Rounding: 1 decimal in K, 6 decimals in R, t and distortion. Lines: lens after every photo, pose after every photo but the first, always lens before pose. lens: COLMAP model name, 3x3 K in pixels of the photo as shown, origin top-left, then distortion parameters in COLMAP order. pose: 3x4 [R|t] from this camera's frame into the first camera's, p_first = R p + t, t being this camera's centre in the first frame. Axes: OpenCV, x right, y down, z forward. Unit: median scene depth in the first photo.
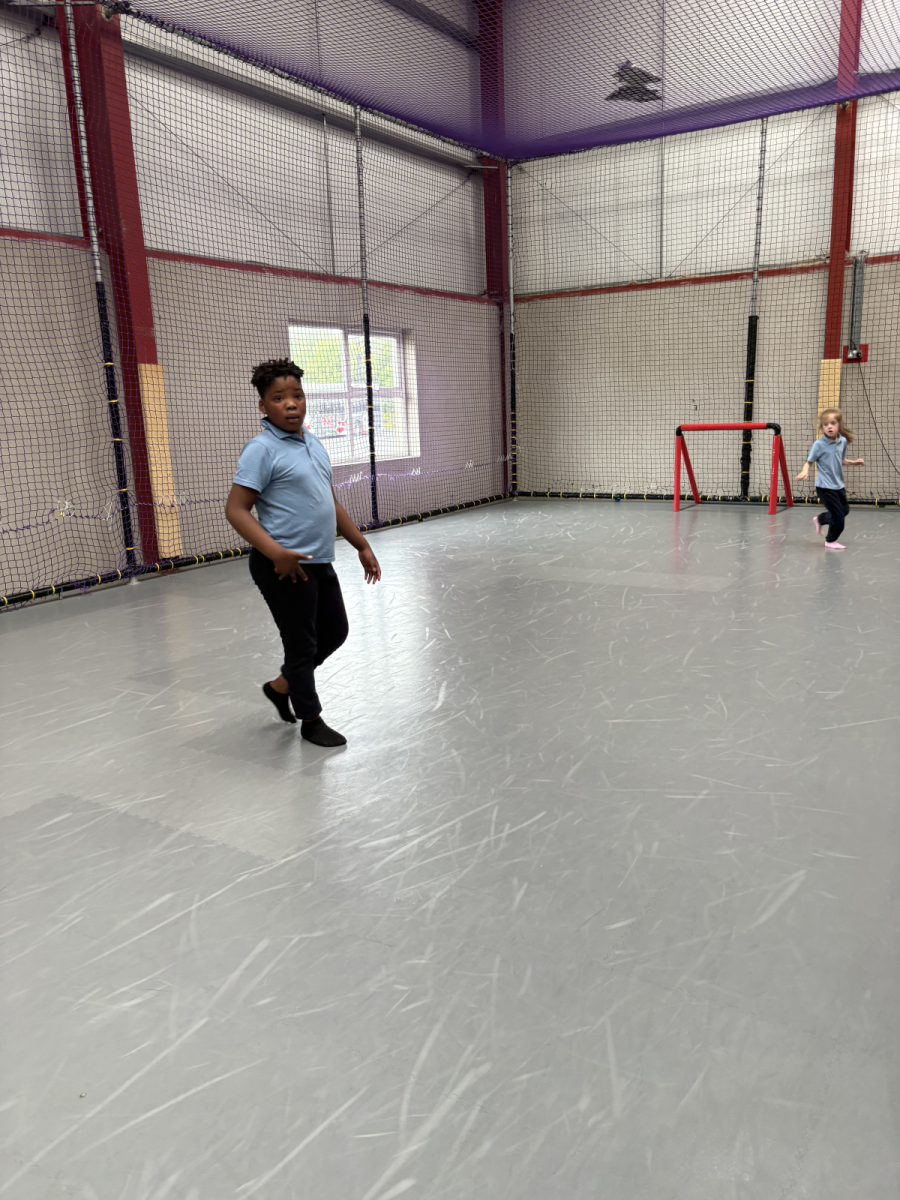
lens RADIAL K [[917.7, 0, 449.3], [0, 917.7, 603.1], [0, 0, 1]] dist [0.054579, -0.068638]
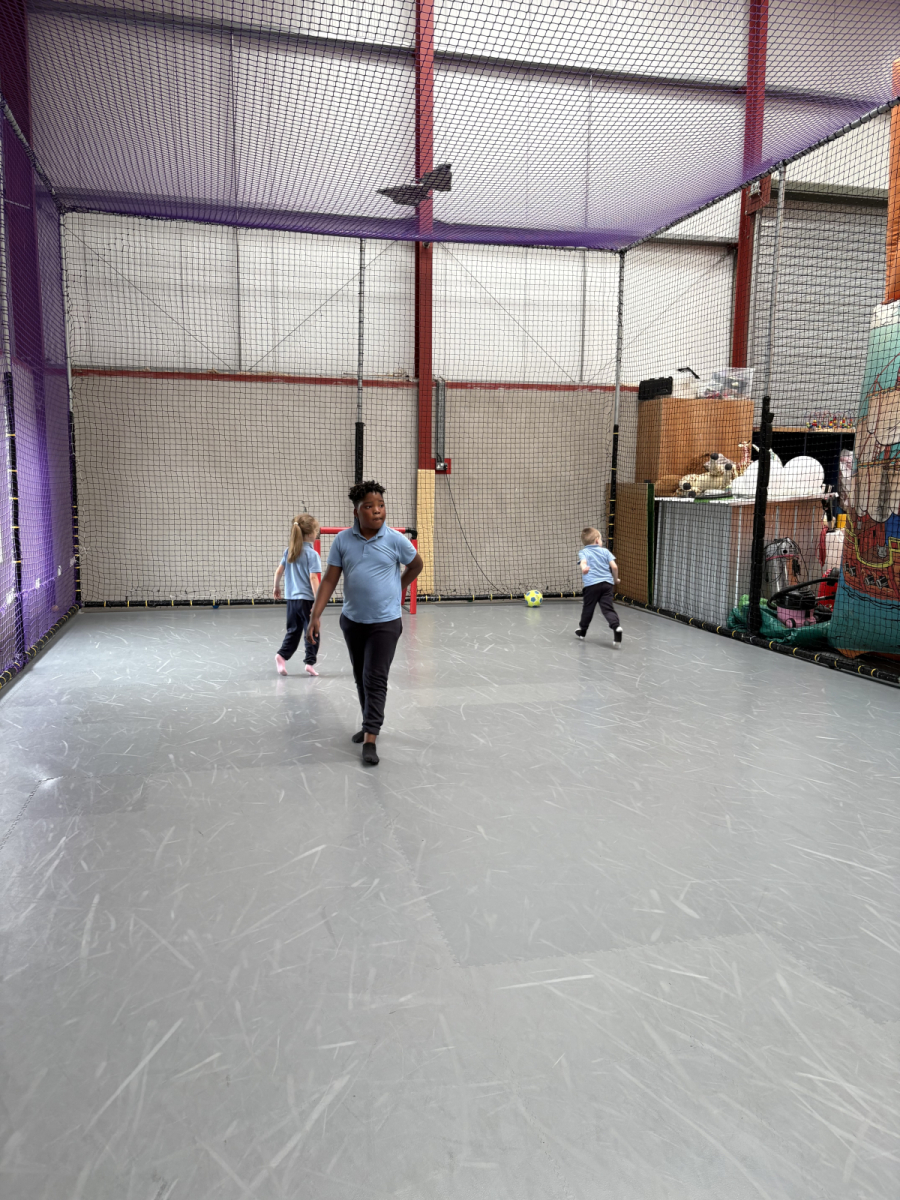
lens RADIAL K [[913.5, 0, 445.8], [0, 913.5, 616.1], [0, 0, 1]] dist [0.001493, -0.010694]
pose [[0.685576, -0.058036, 0.725685, -0.351414], [0.116699, 0.992688, -0.030860, -0.056845], [-0.718587, 0.105843, 0.687335, 0.264330]]
